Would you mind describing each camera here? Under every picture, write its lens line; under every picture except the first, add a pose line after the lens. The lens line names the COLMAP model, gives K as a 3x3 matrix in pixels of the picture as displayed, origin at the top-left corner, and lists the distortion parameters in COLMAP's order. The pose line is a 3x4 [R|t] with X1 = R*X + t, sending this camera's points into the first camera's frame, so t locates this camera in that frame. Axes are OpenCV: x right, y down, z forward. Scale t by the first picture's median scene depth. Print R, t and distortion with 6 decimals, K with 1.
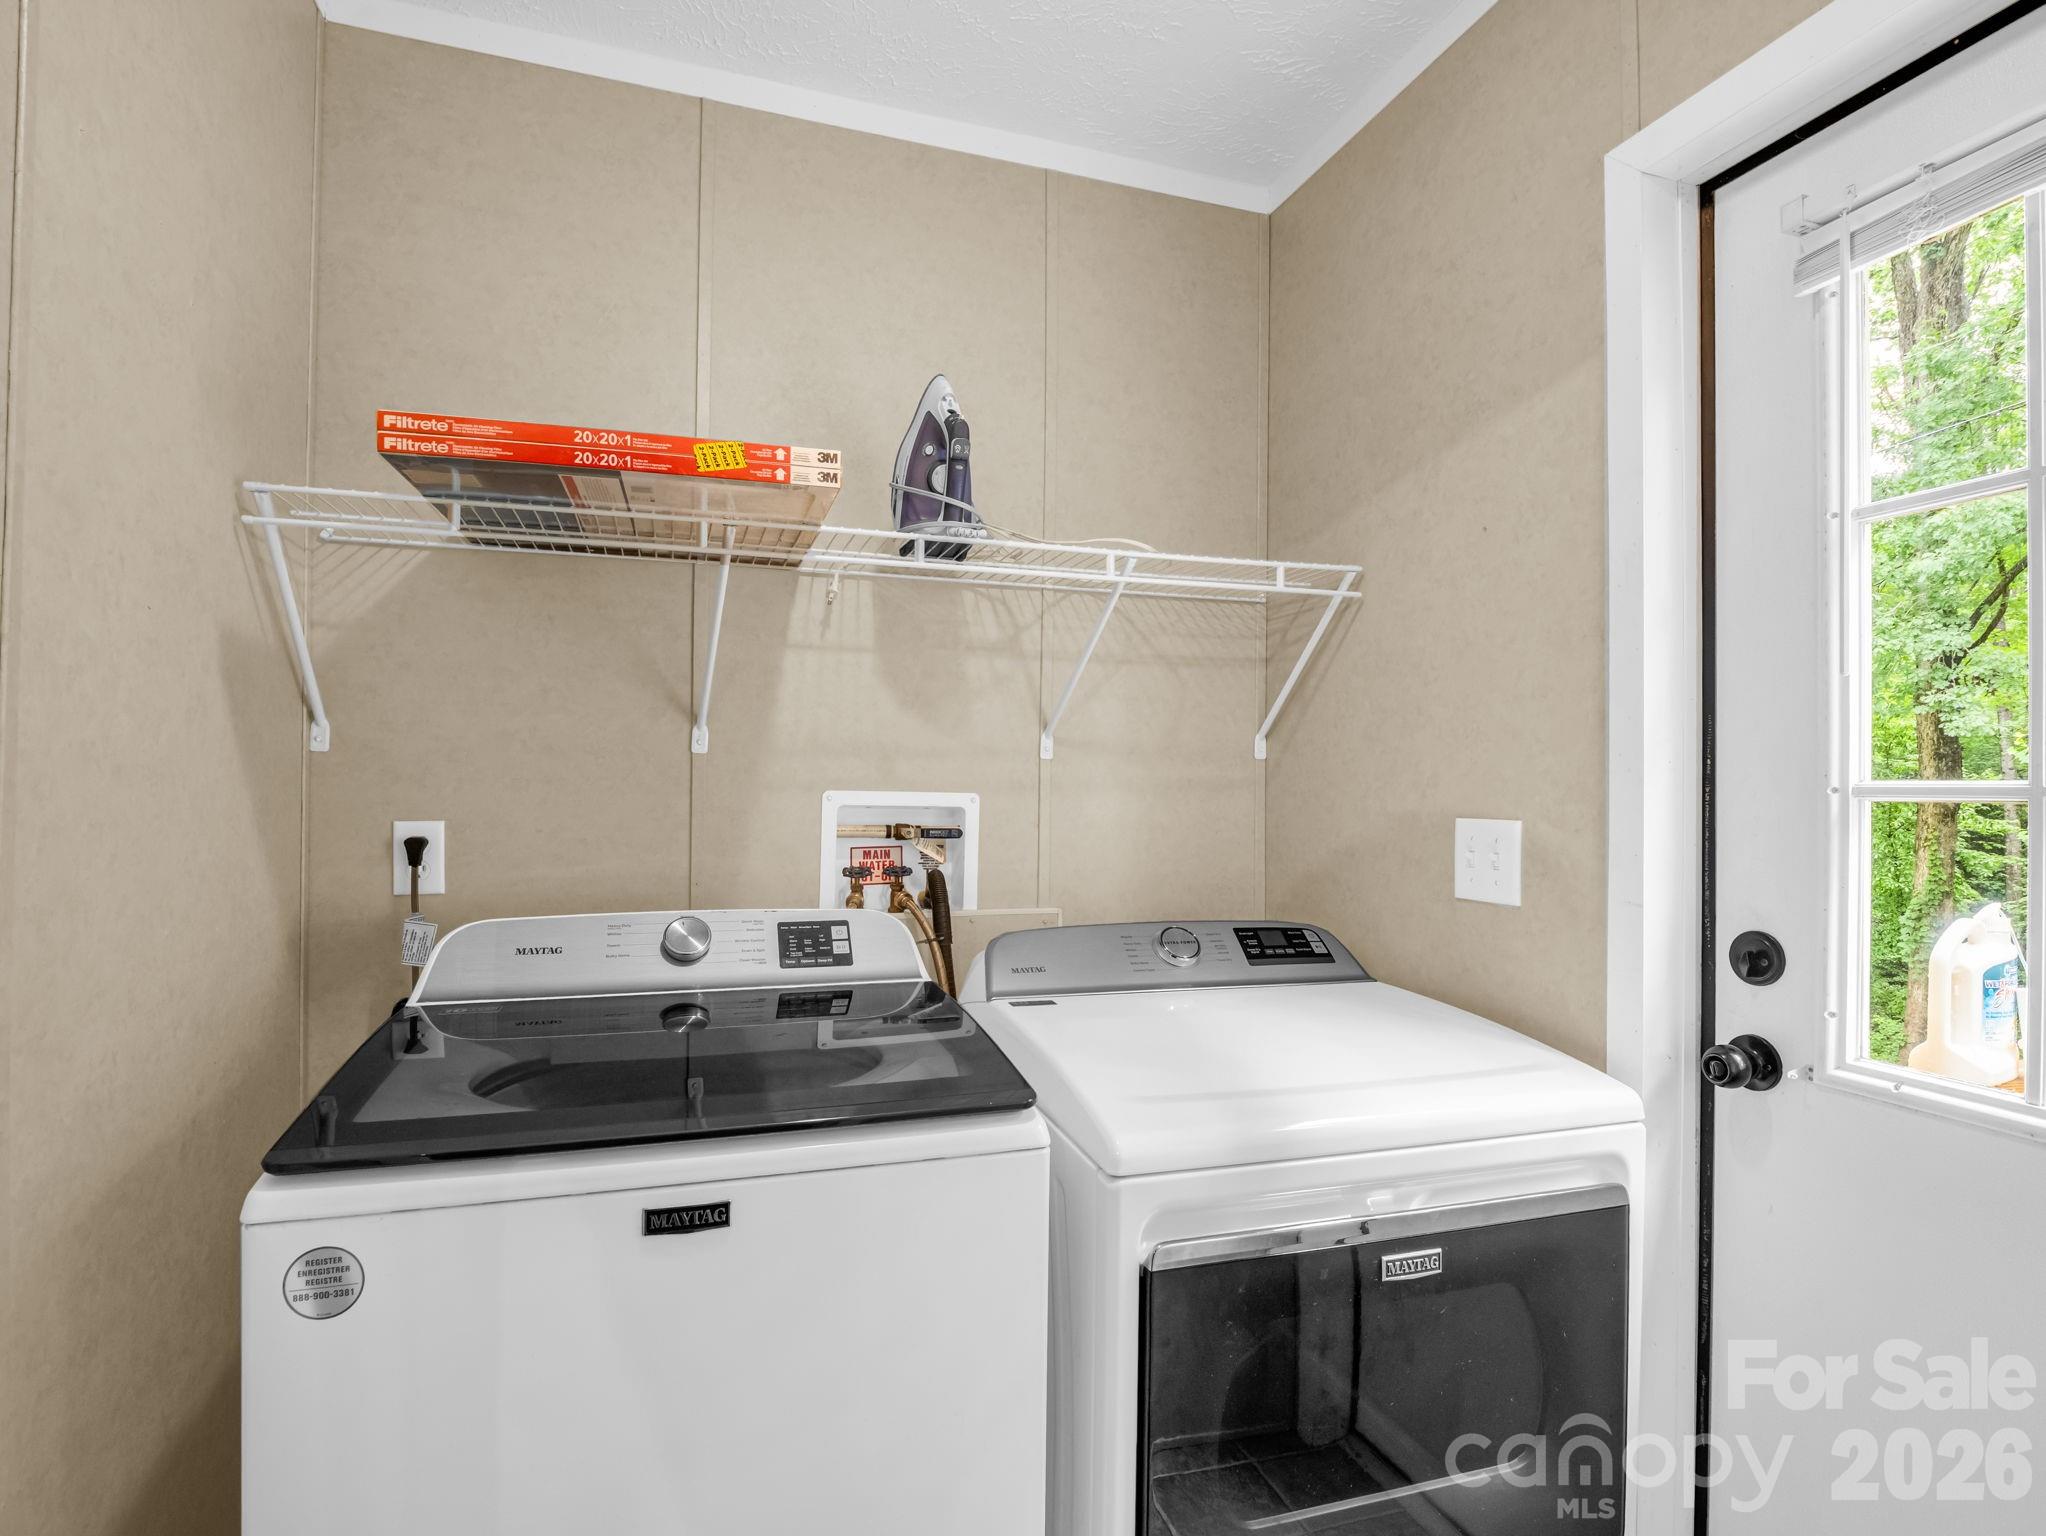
lens RADIAL K [[1031.0, 0, 1016.8], [0, 1031.0, 767.6], [0, 0, 1]] dist [-0.007109, -0.010008]
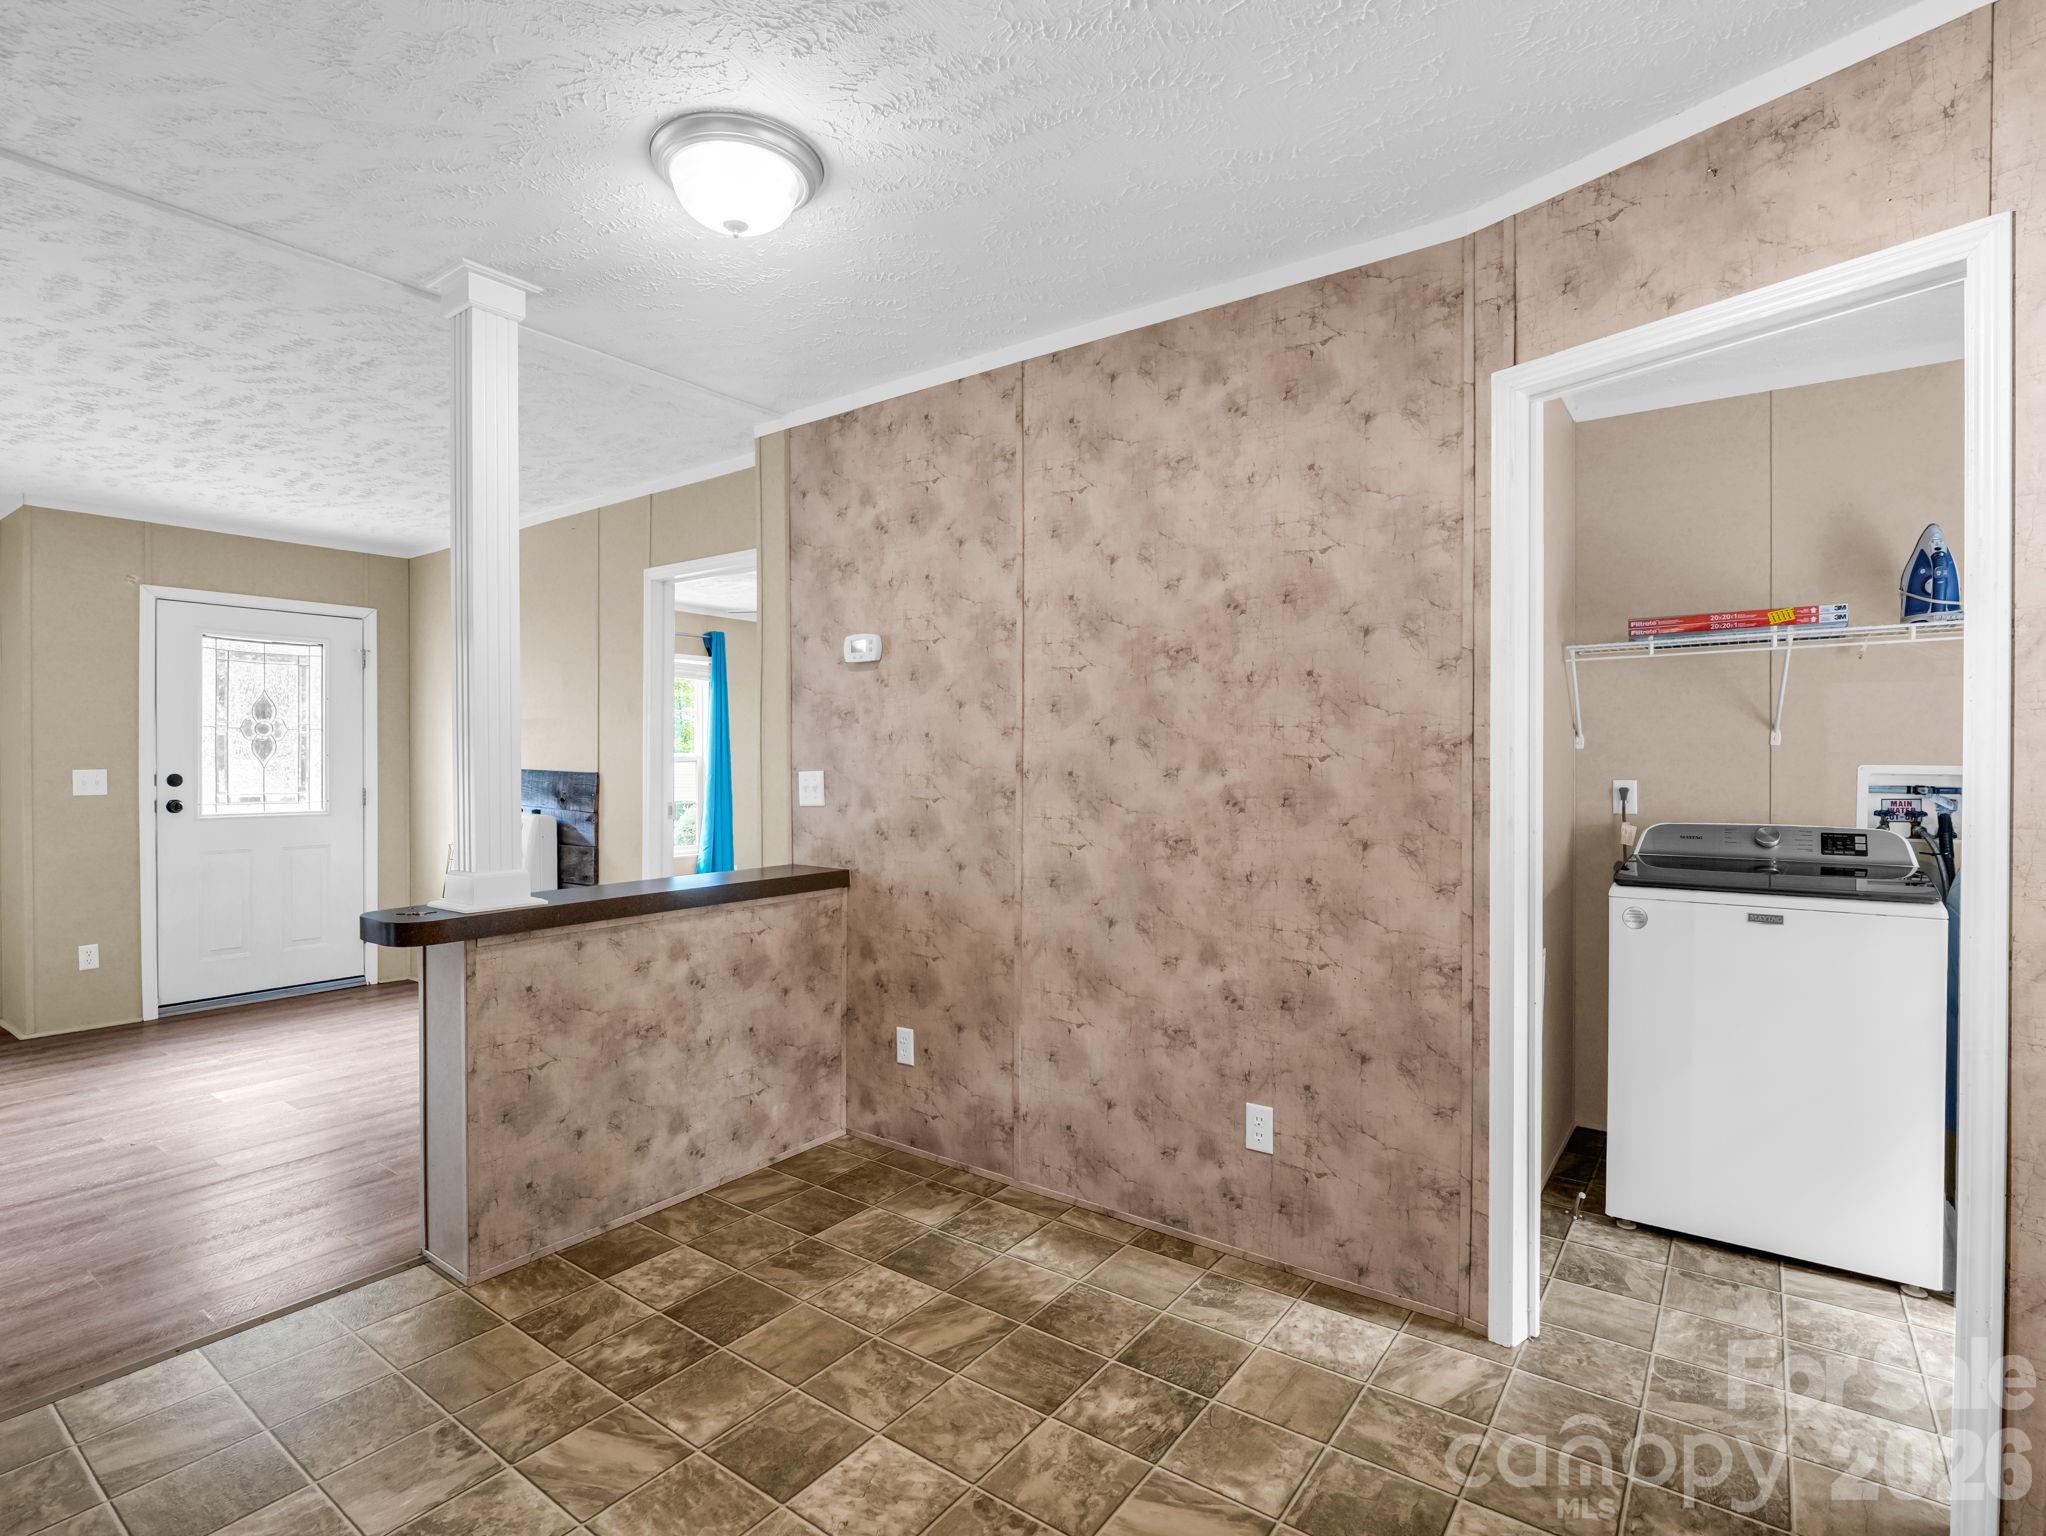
lens RADIAL K [[1031.0, 0, 1016.8], [0, 1031.0, 767.6], [0, 0, 1]] dist [-0.007109, -0.010008]
pose [[0.578294, -0.003018, -0.815823, 0.438252], [0.023339, 0.999645, 0.012846, -0.032055], [0.815495, -0.026469, 0.578159, -1.277684]]
